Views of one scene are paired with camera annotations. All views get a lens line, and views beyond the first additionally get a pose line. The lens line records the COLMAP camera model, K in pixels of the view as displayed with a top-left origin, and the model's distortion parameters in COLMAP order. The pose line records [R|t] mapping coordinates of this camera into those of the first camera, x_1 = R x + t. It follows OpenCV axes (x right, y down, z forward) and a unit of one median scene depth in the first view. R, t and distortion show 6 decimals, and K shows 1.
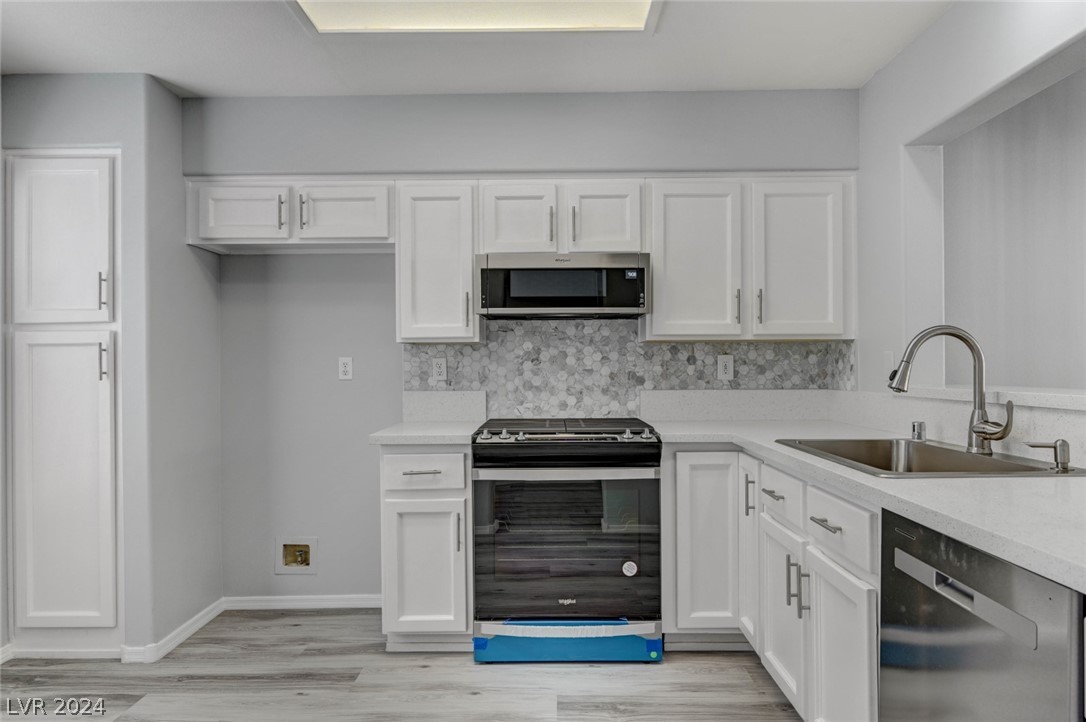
lens RADIAL K [[684.8, 0, 547.4], [0, 684.8, 363.2], [0, 0, 1]] dist [-0.004937, -0.002100]
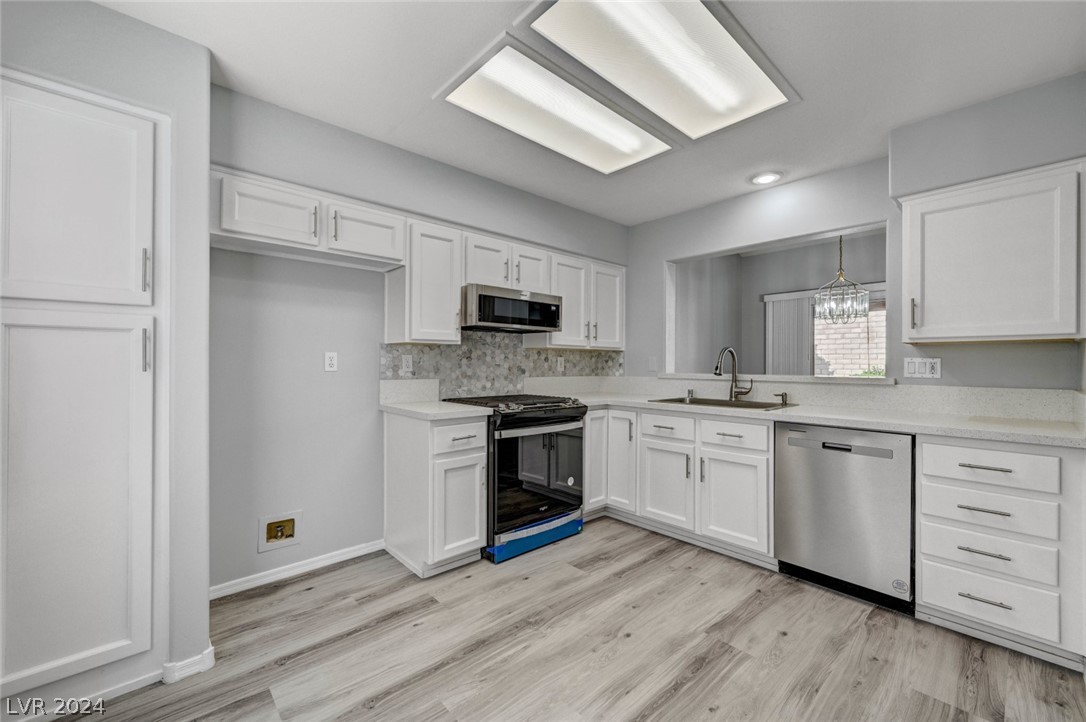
lens RADIAL K [[440.3, 0, 543.0], [0, 440.3, 361.0], [0, 0, 1]] dist [0.000180, 0.000333]
pose [[0.733461, 0.014581, 0.679575, -0.599351], [-0.013110, 0.999887, -0.007304, 0.008051], [-0.679605, -0.003552, 0.733570, 0.212492]]
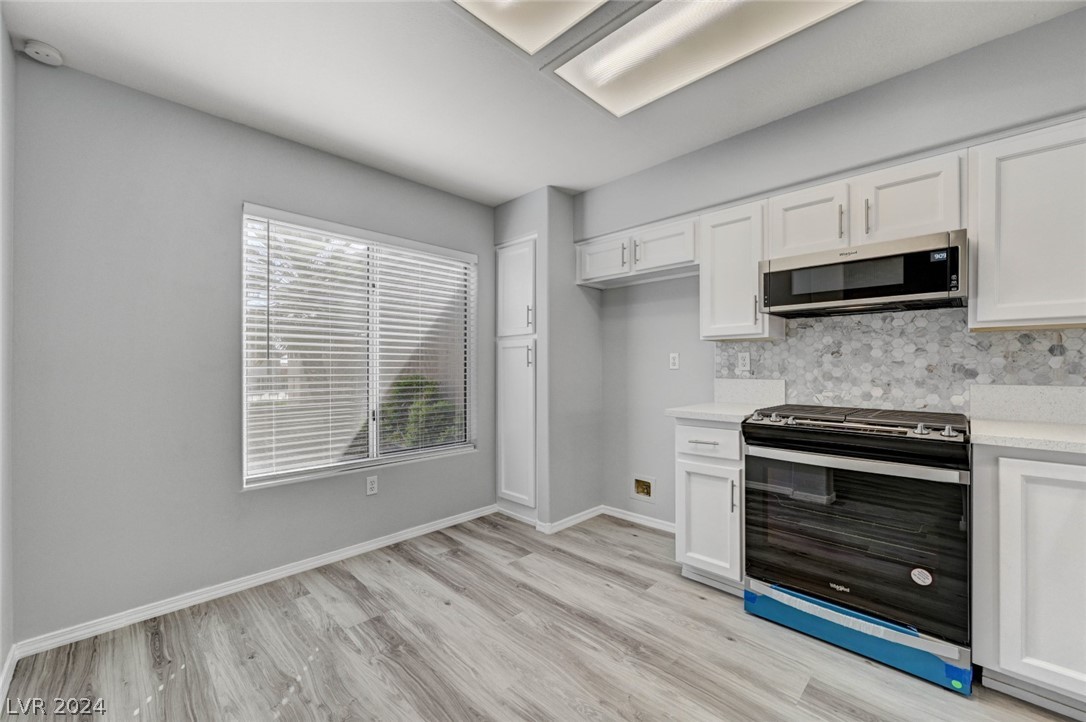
lens RADIAL K [[429.6, 0, 546.0], [0, 429.6, 364.6], [0, 0, 1]] dist [-0.003301, 0.000480]
pose [[0.718530, 0.004345, -0.695482, 0.137672], [-0.003590, 0.999990, 0.002538, 0.015192], [0.695486, 0.000674, 0.718539, 0.211291]]
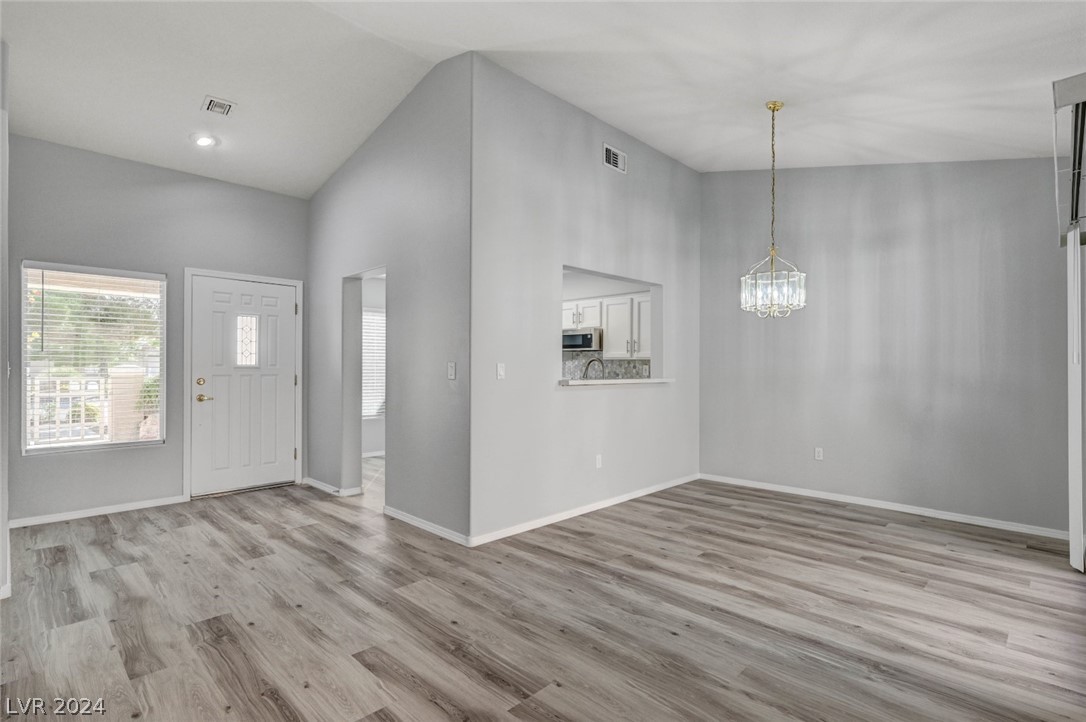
lens RADIAL K [[533.9, 0, 543.0], [0, 533.9, 361.0], [0, 0, 1]] dist [-0.002436, -0.000431]
pose [[0.717429, 0.002061, -0.696629, 1.425754], [-0.005099, 0.999984, -0.002292, -0.022031], [0.696613, 0.005197, 0.717428, -0.650740]]
